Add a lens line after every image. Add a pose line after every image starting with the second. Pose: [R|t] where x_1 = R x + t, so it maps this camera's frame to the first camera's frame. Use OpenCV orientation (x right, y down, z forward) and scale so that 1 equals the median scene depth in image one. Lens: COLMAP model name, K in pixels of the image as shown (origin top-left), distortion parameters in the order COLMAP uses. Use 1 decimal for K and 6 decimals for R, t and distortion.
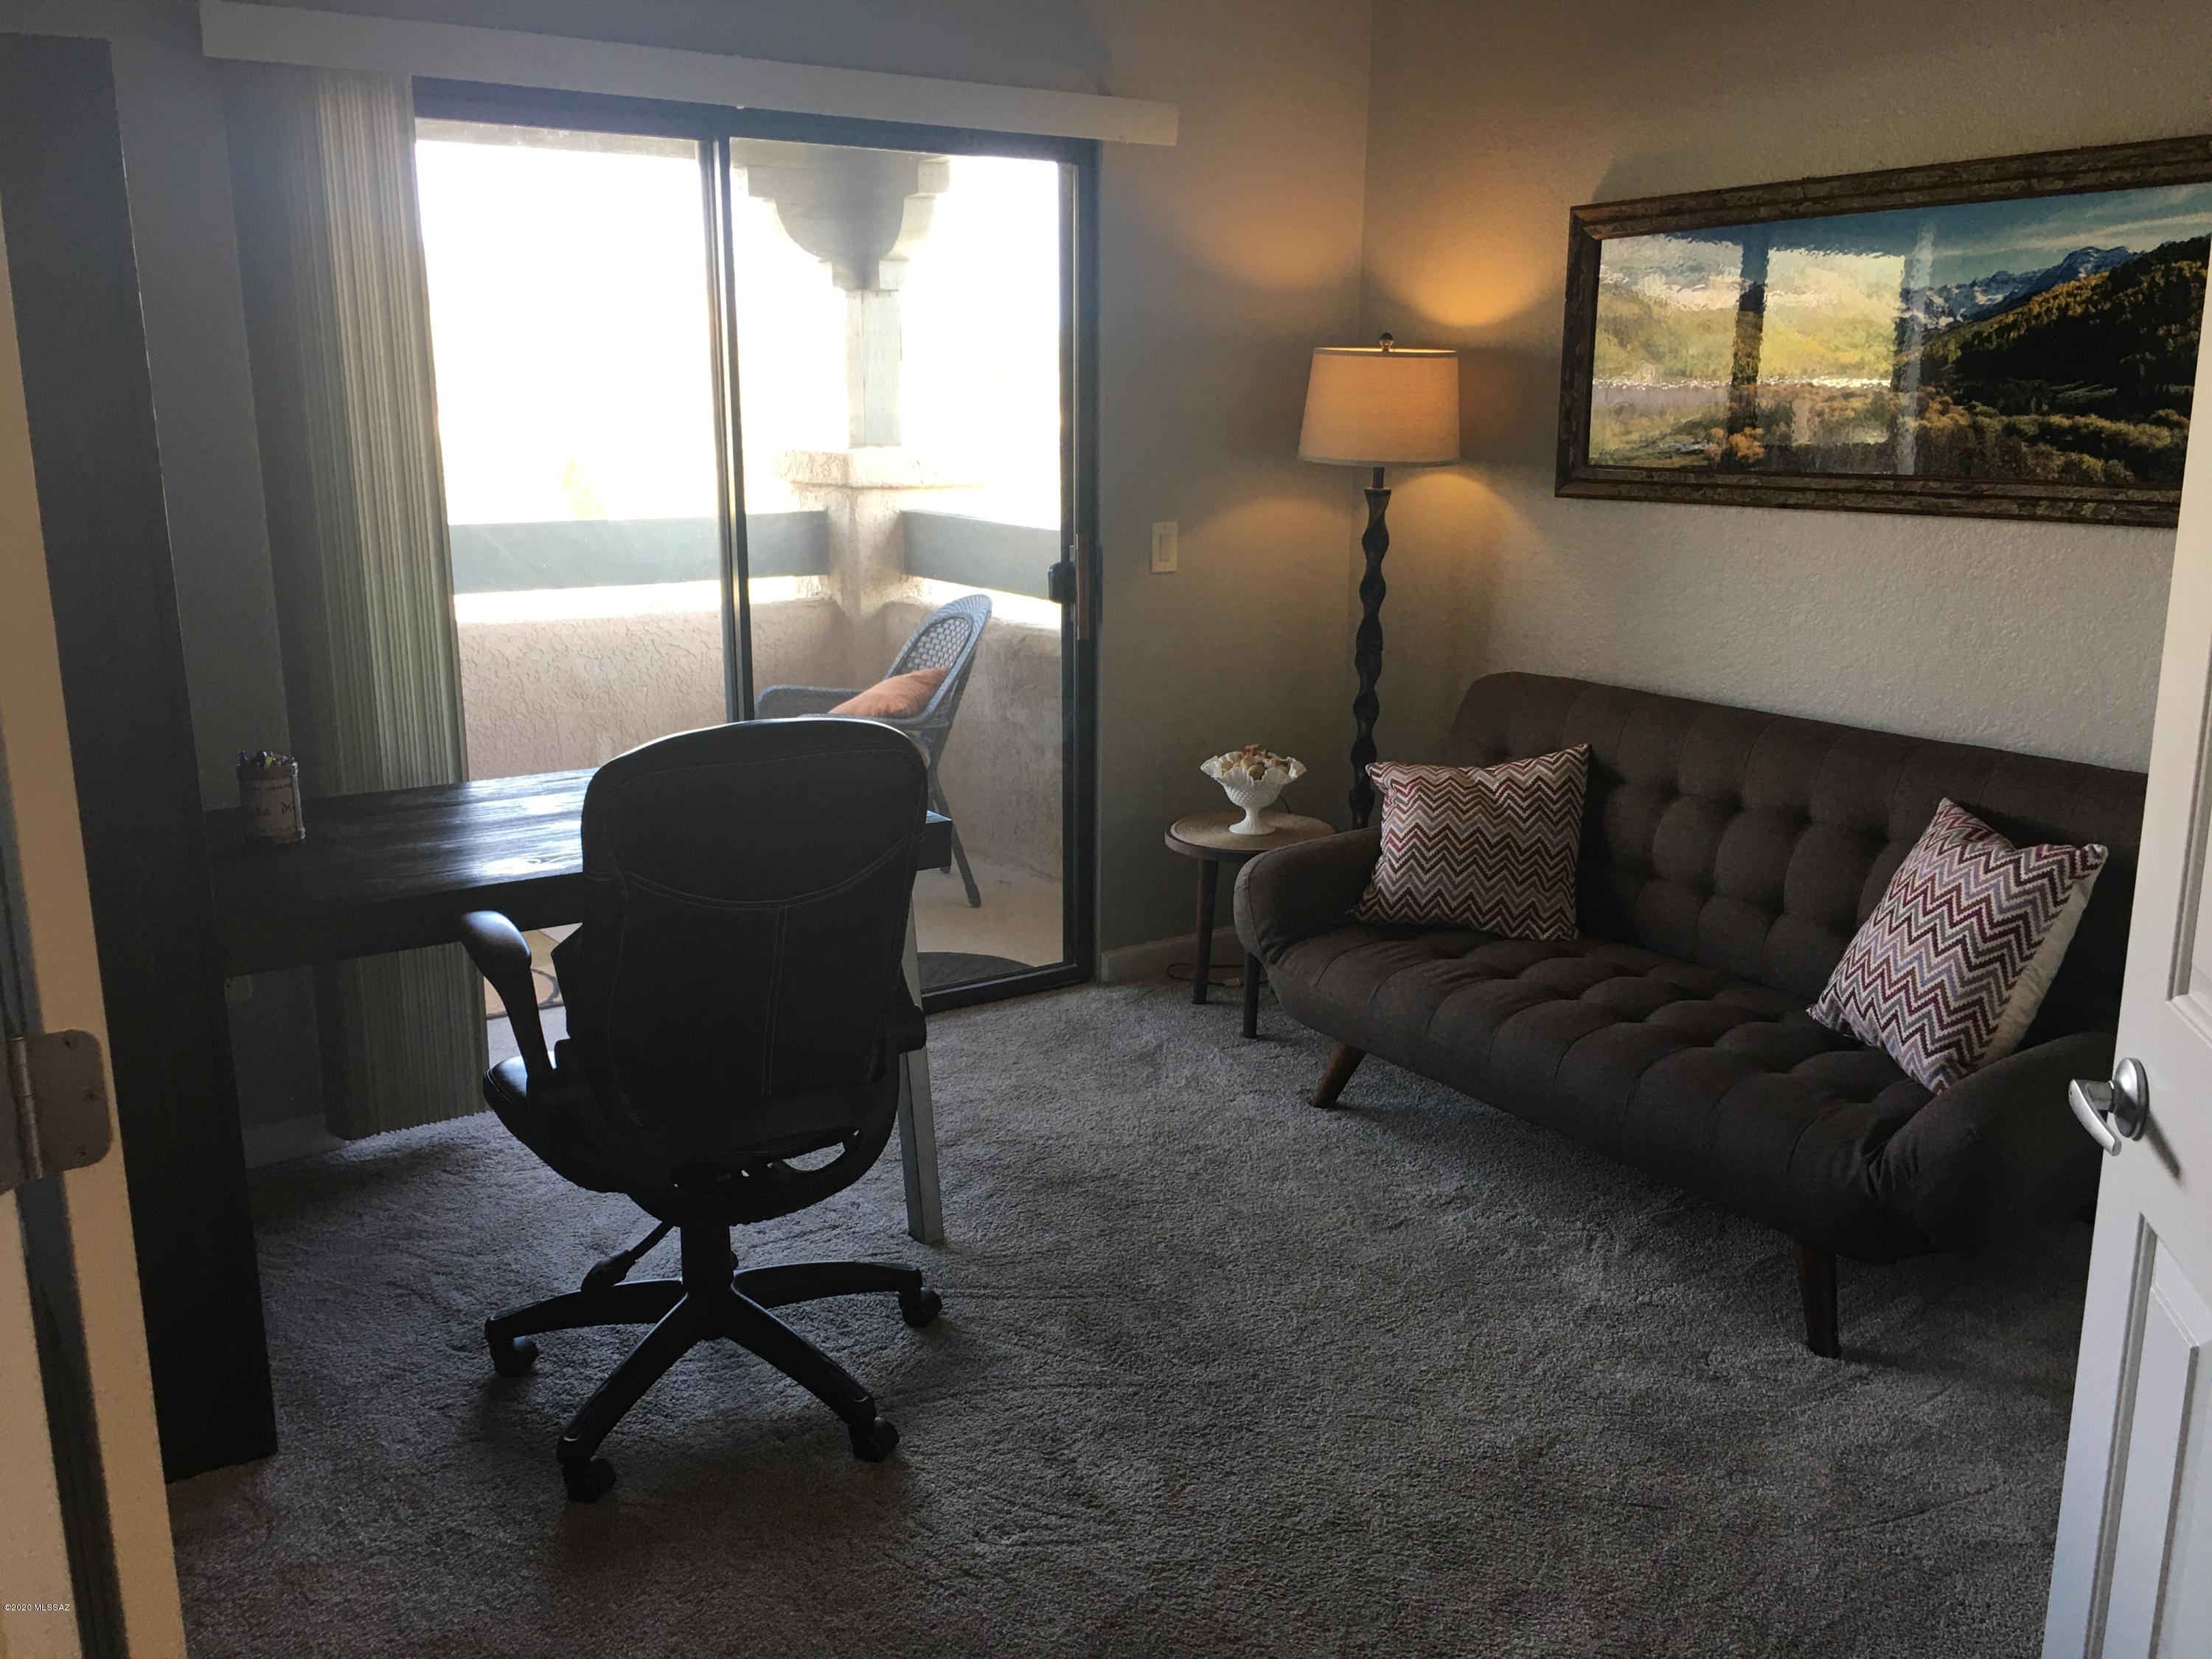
lens RADIAL K [[1891.6, 0, 1117.1], [0, 1891.6, 811.7], [0, 0, 1]] dist [0.066028, -0.020812]
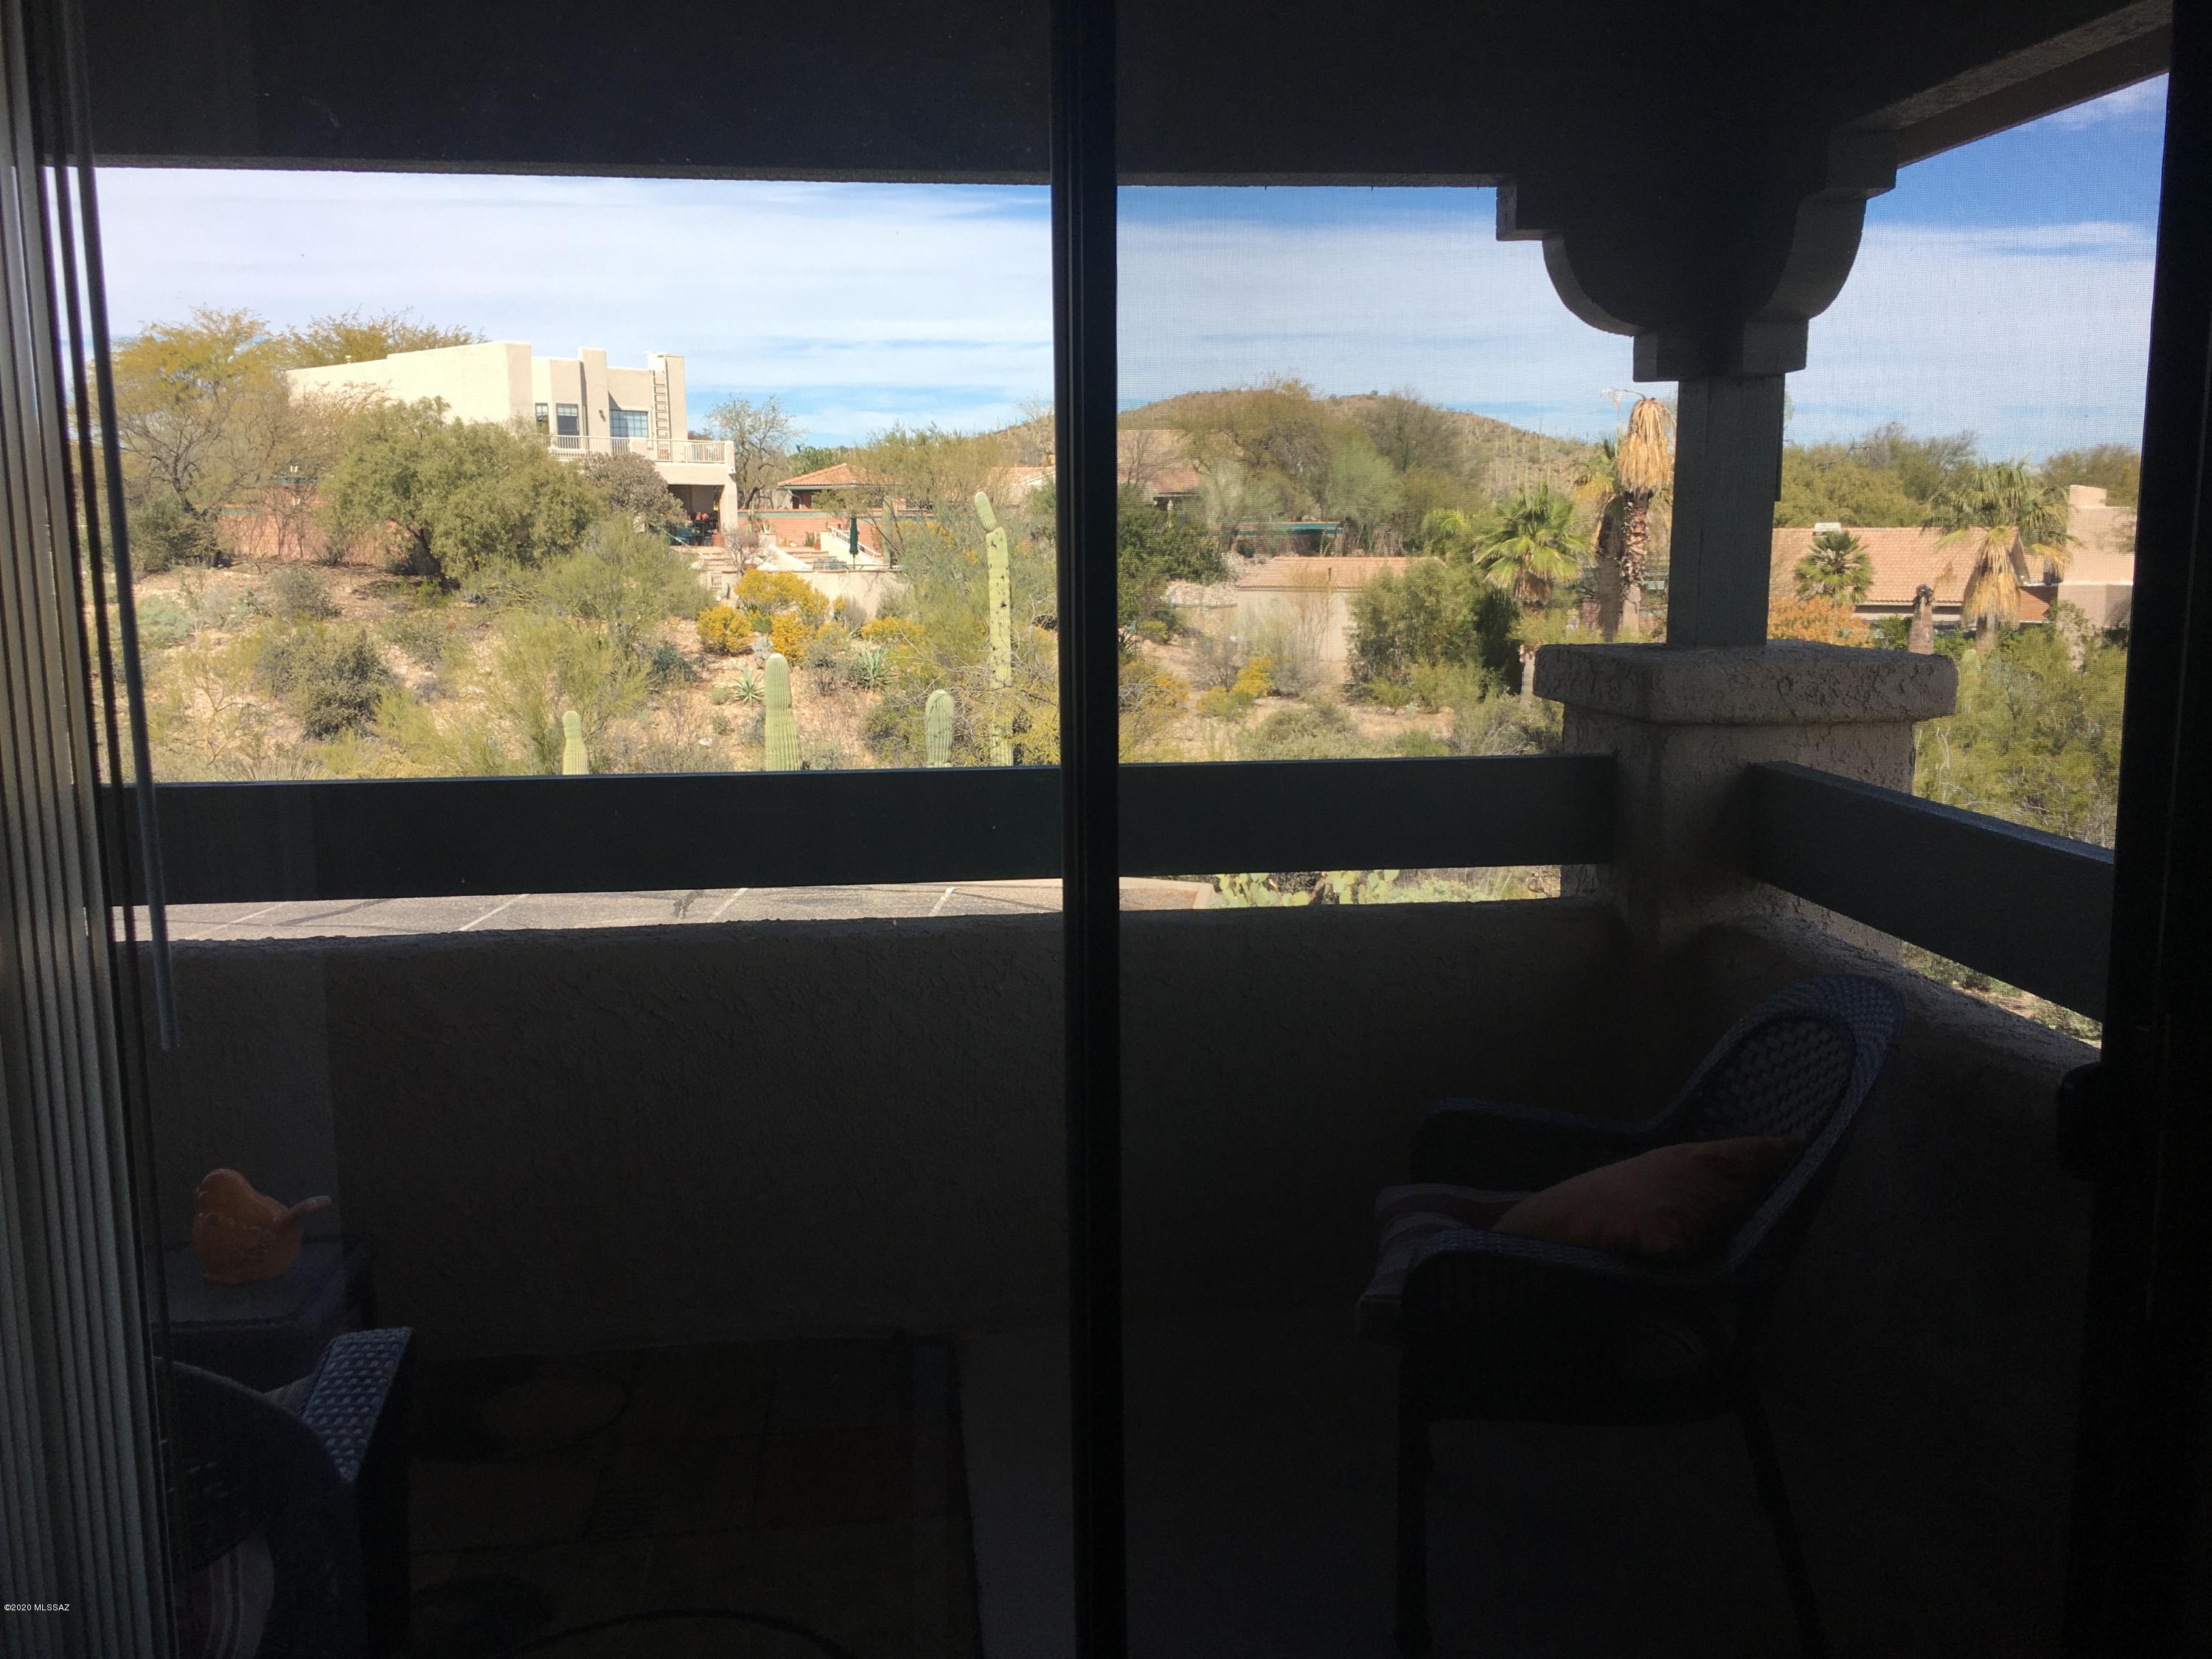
lens RADIAL K [[1891.6, 0, 1101.5], [0, 1891.6, 839.7], [0, 0, 1]] dist [0.066028, -0.020812]
pose [[0.885004, 0.061898, -0.461450, -0.022922], [-0.090037, 0.995167, -0.039190, -0.098464], [0.456794, 0.076231, 0.886300, 0.424641]]
